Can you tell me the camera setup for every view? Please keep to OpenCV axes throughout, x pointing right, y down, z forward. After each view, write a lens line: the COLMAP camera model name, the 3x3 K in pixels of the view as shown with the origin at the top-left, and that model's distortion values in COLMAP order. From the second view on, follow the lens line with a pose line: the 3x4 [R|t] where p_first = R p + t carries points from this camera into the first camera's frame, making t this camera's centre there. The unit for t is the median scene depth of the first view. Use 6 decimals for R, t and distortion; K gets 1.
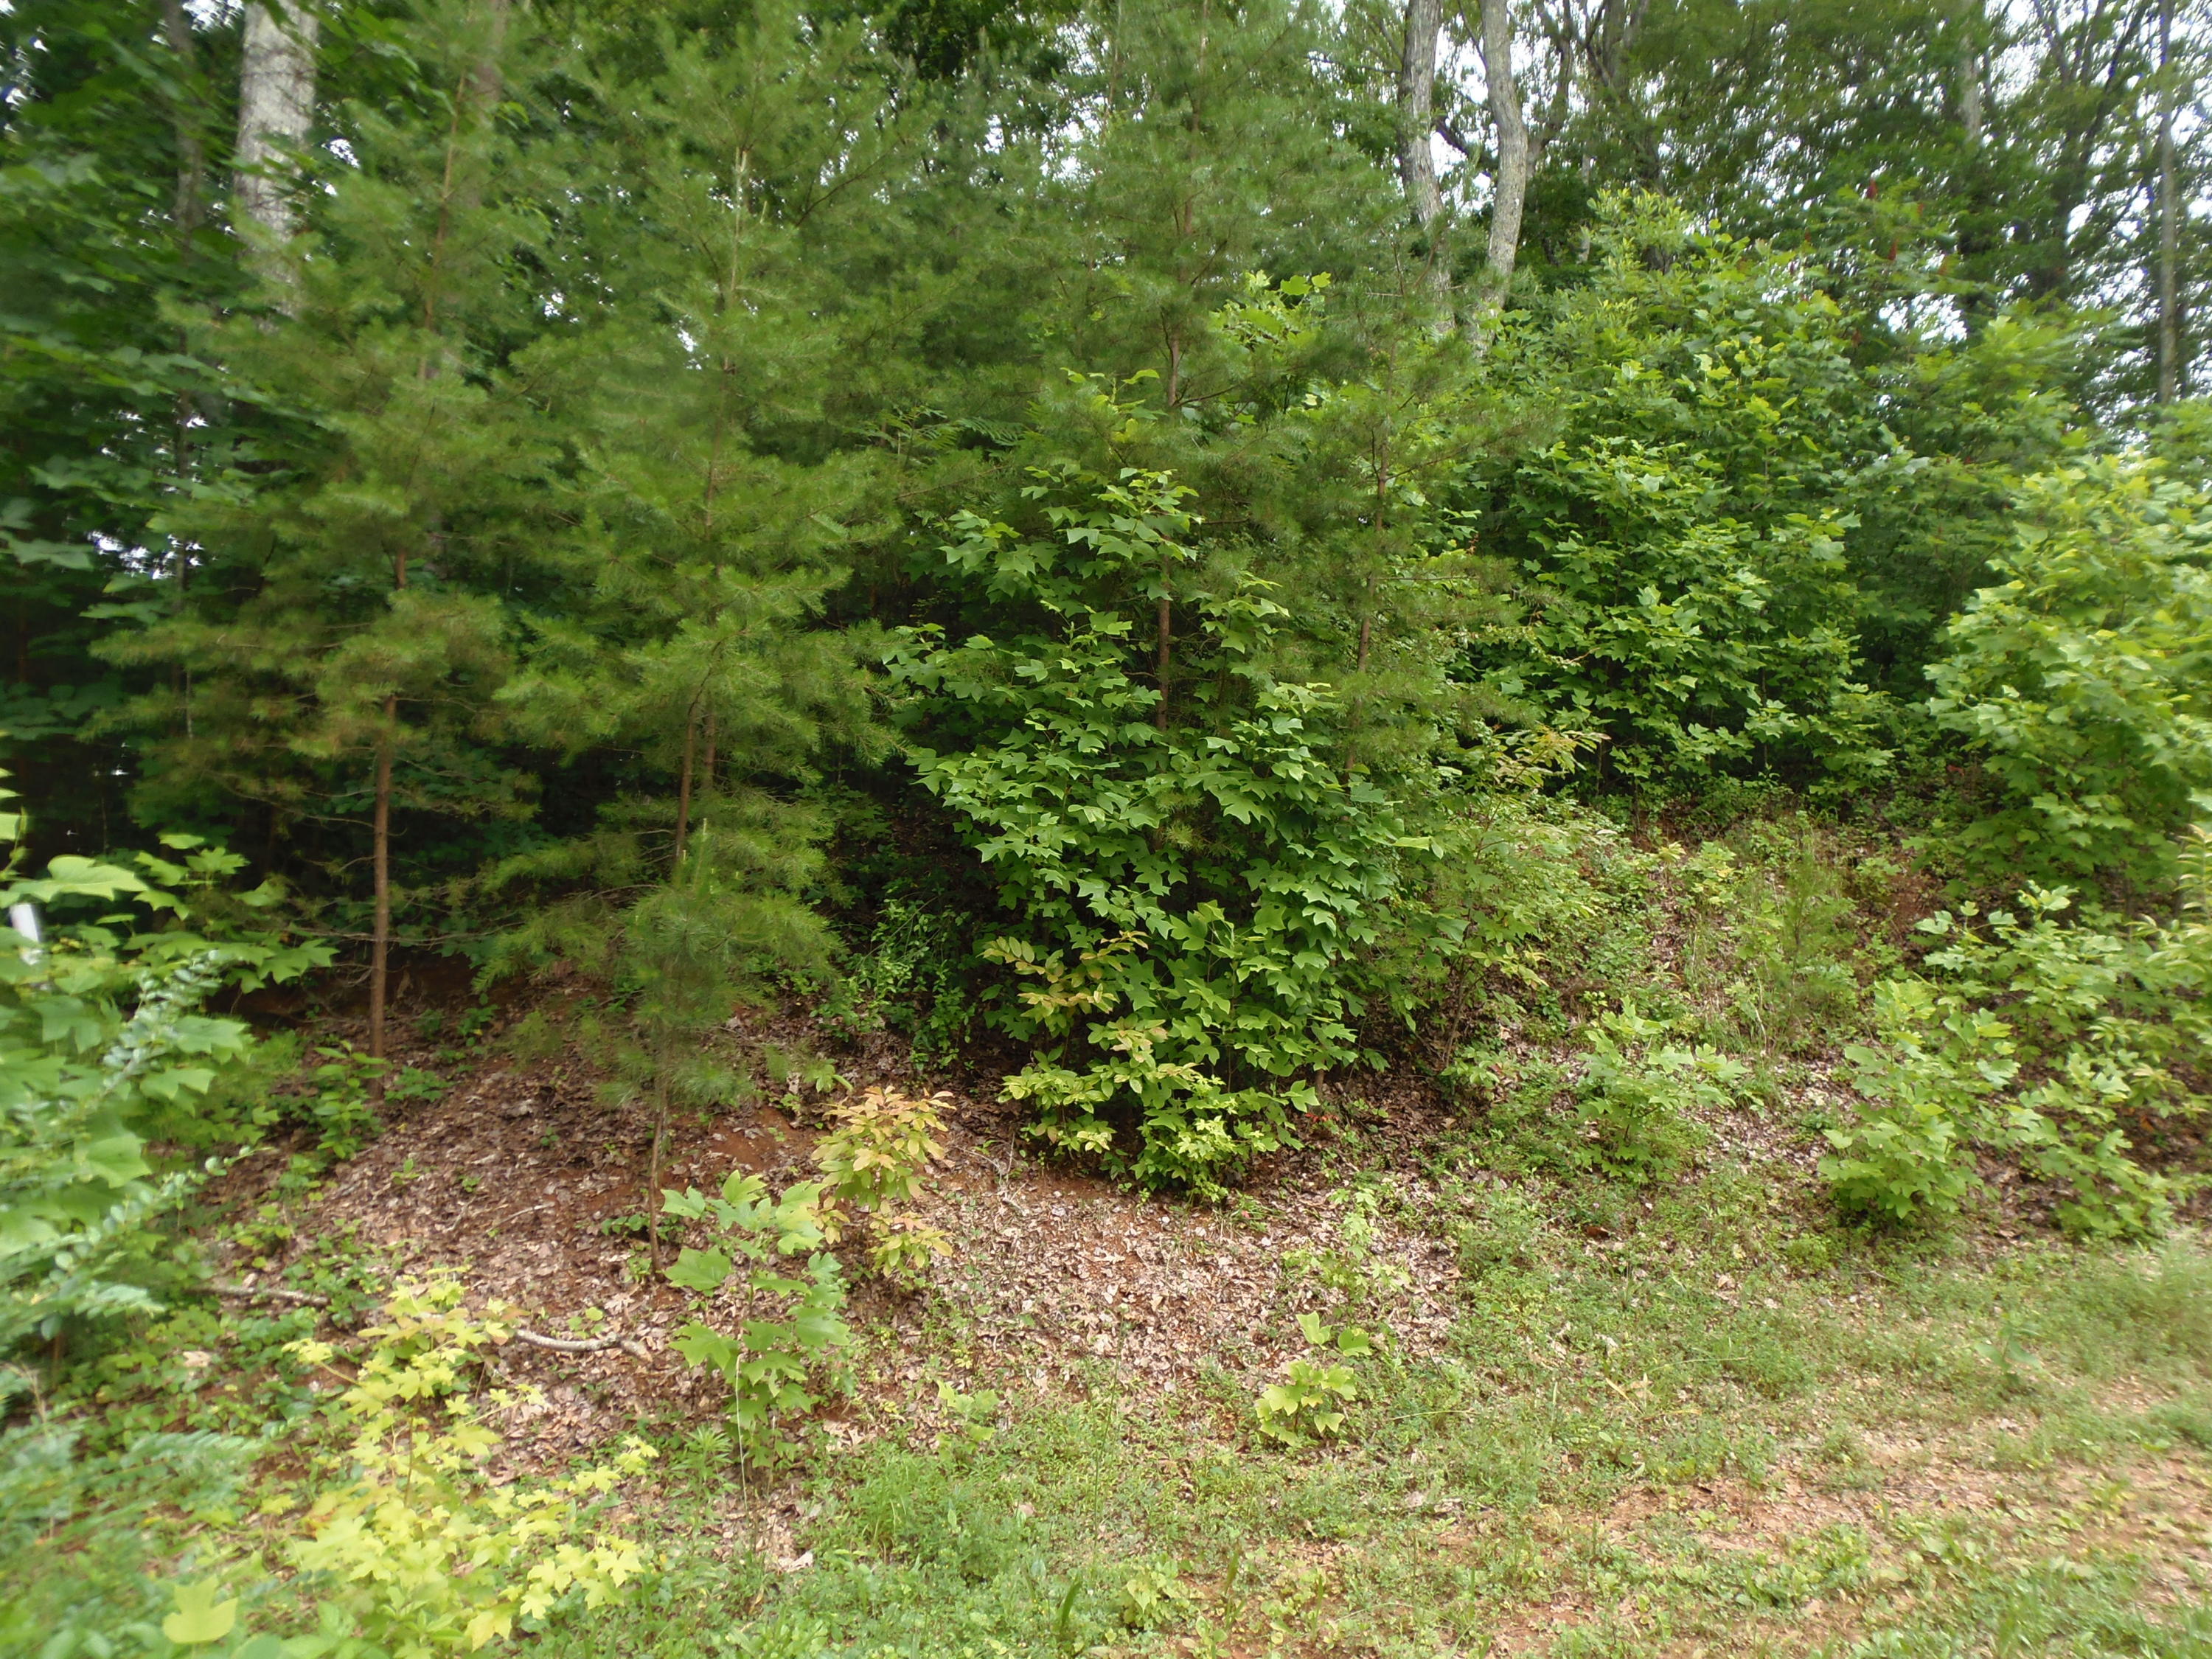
lens RADIAL K [[1609.3, 0, 1106.0], [0, 1609.3, 829.5], [0, 0, 1]] dist [-0.005476, 0.000533]
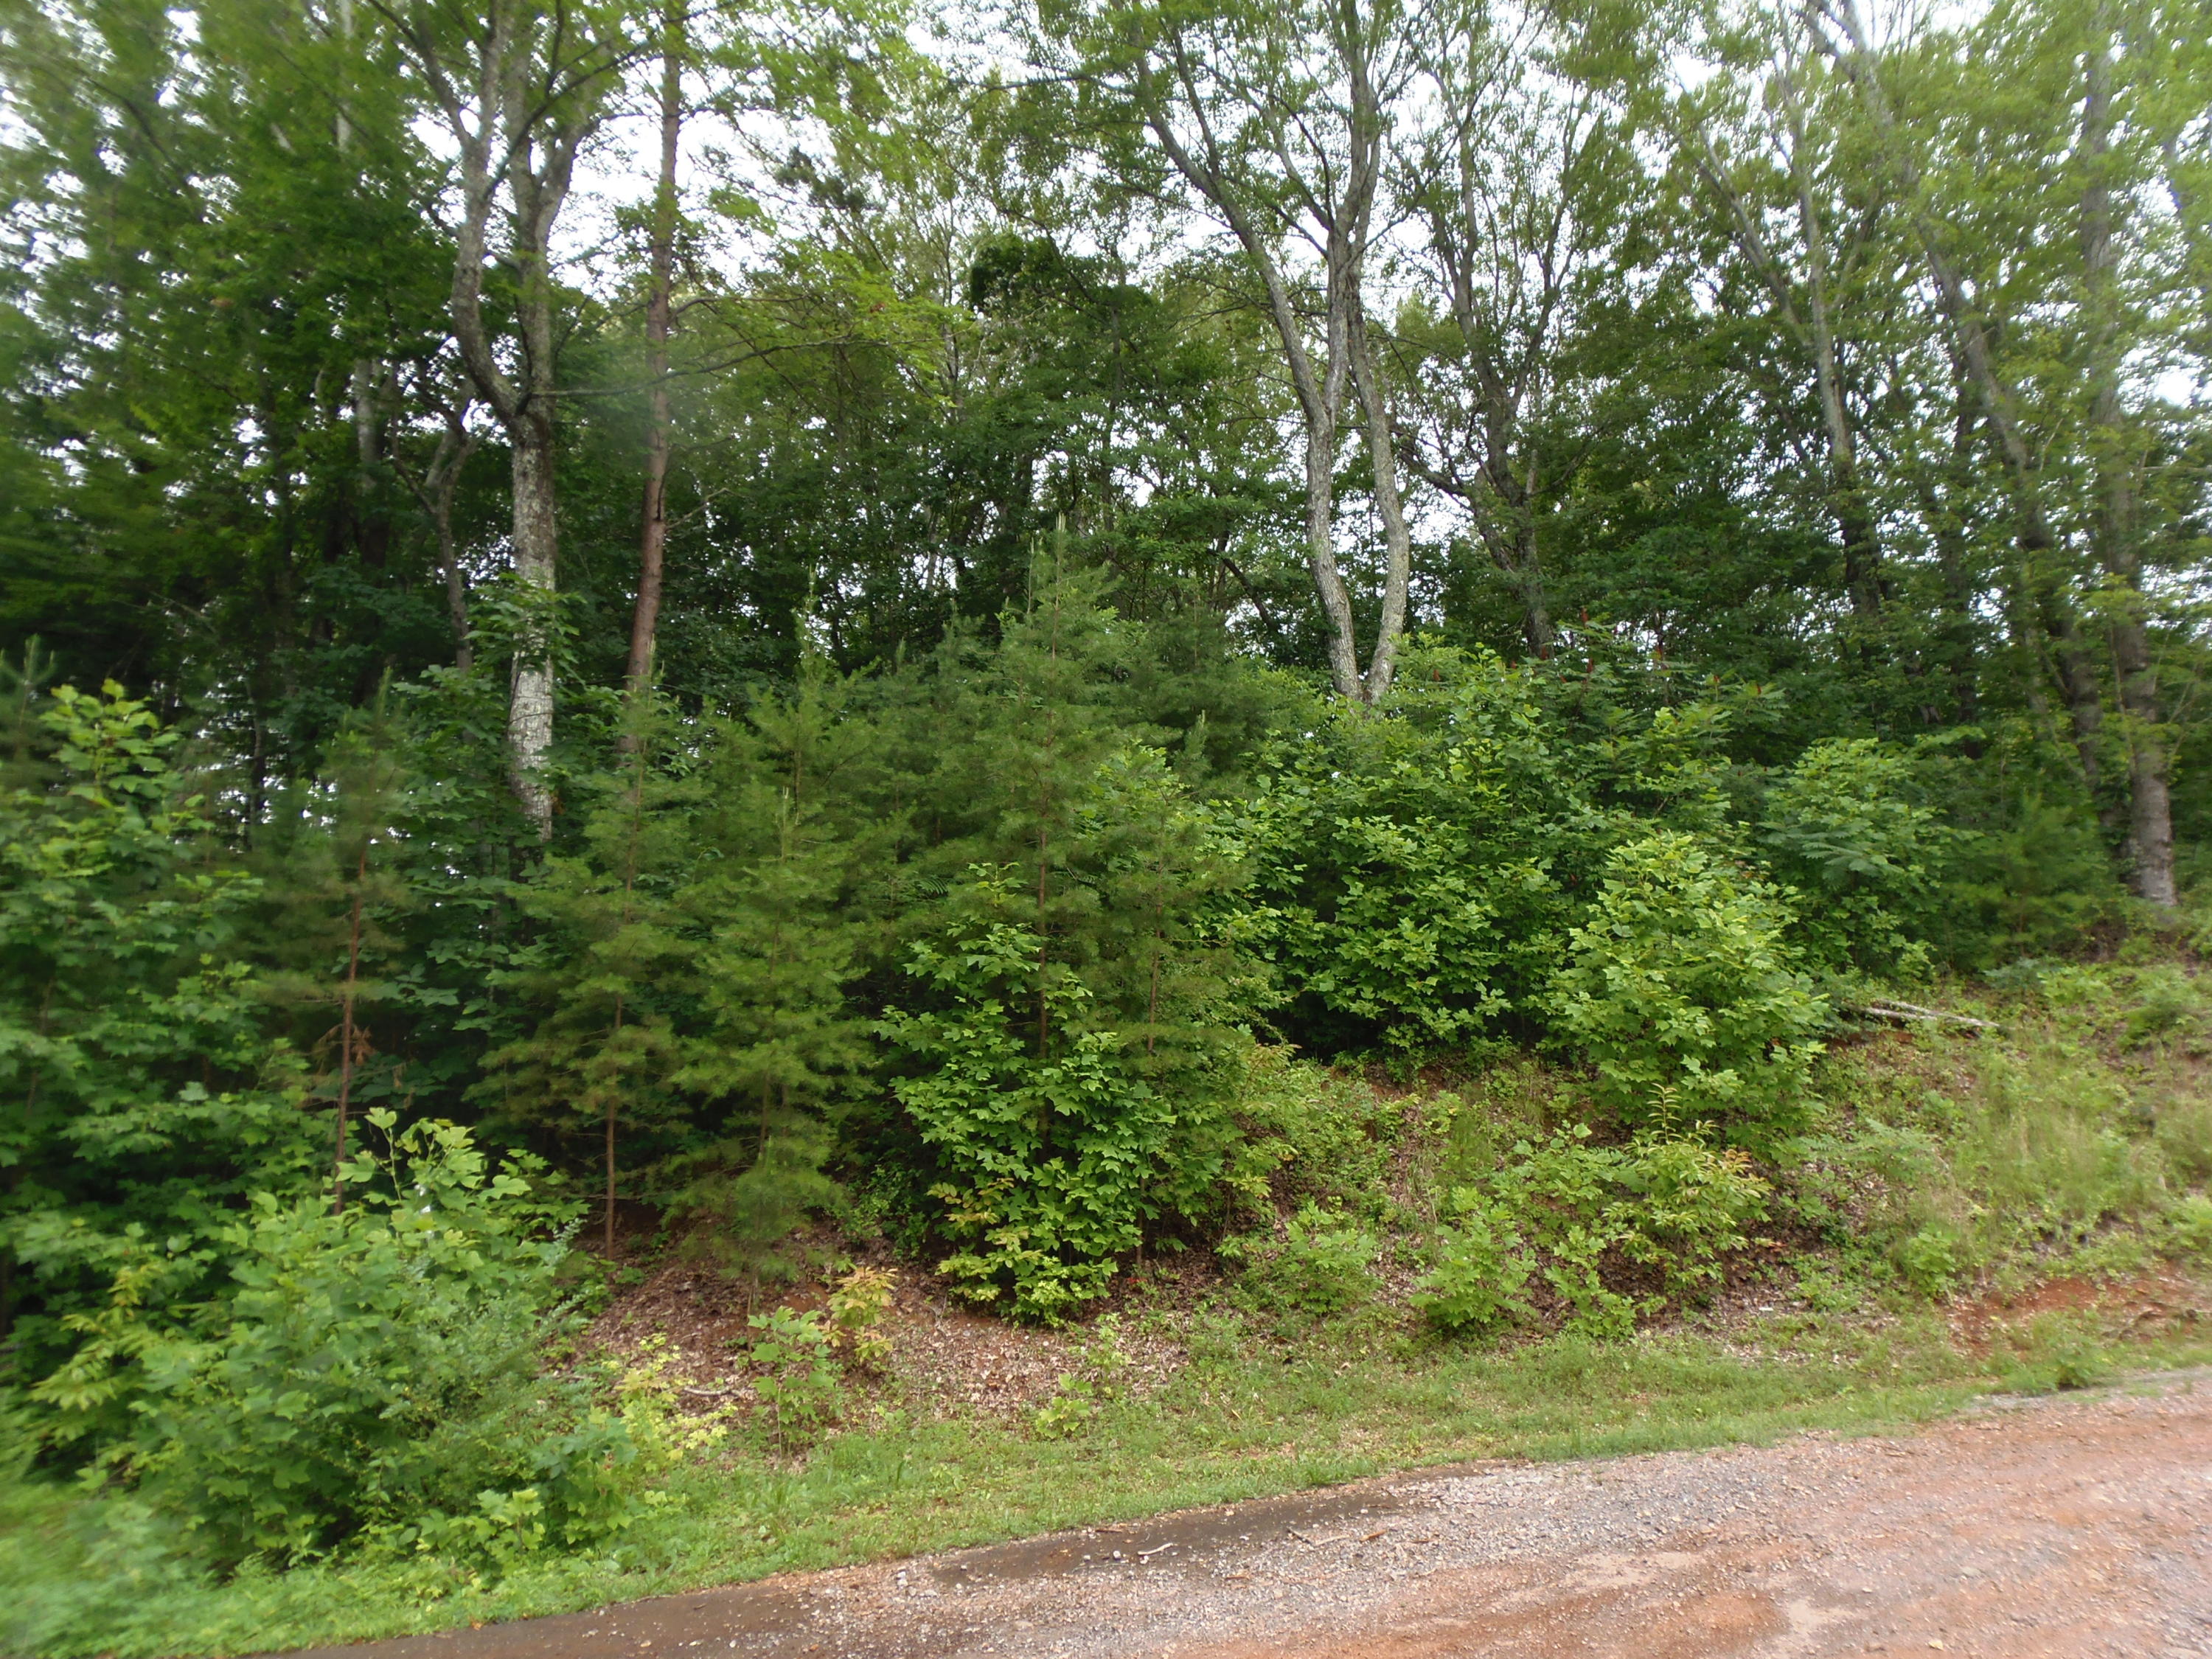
lens RADIAL K [[1568.5, 0, 1106.0], [0, 1568.5, 829.5], [0, 0, 1]] dist [-0.011548, -0.005100]
pose [[0.995411, -0.055437, -0.077992, 0.281025], [0.045353, 0.991043, -0.125608, -0.097546], [0.084257, 0.121495, 0.989009, -0.782848]]
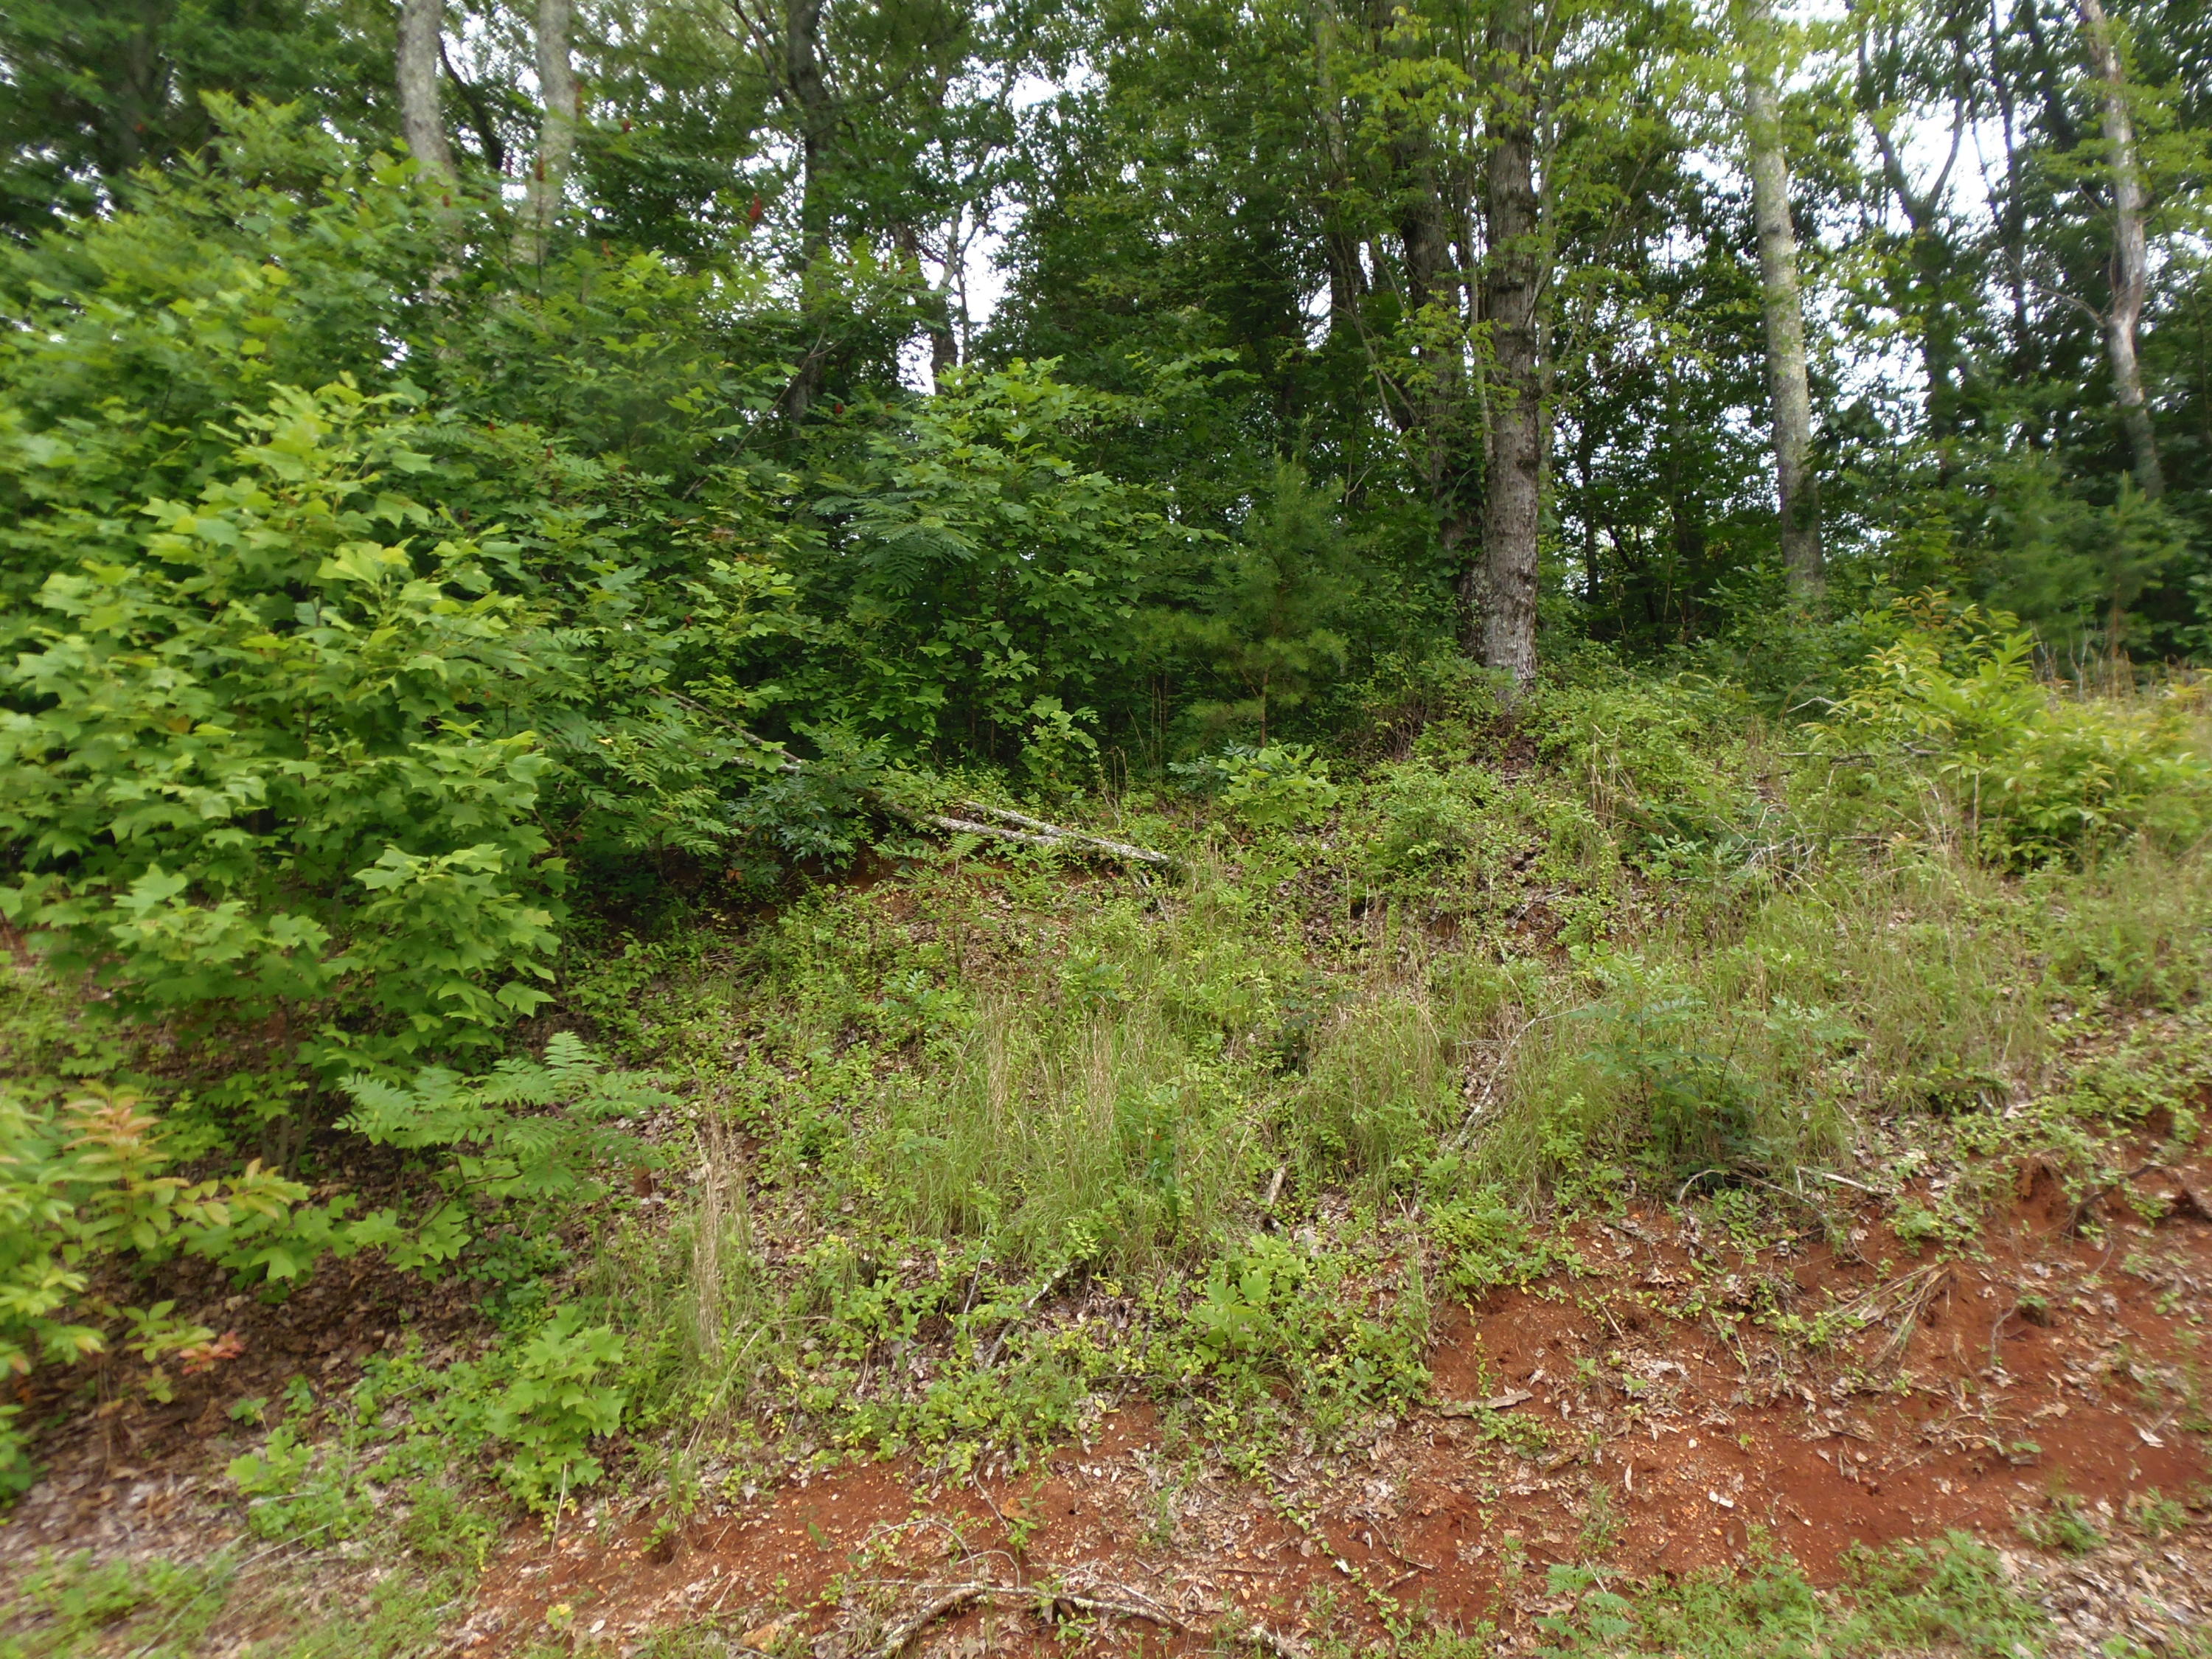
lens RADIAL K [[1572.5, 0, 1106.0], [0, 1572.5, 829.5], [0, 0, 1]] dist [-0.020233, 0.000337]
pose [[0.993938, -0.003539, 0.109888, 1.239052], [0.004370, 0.999964, -0.007319, -0.051753], [-0.109858, 0.007755, 0.993917, 0.394893]]
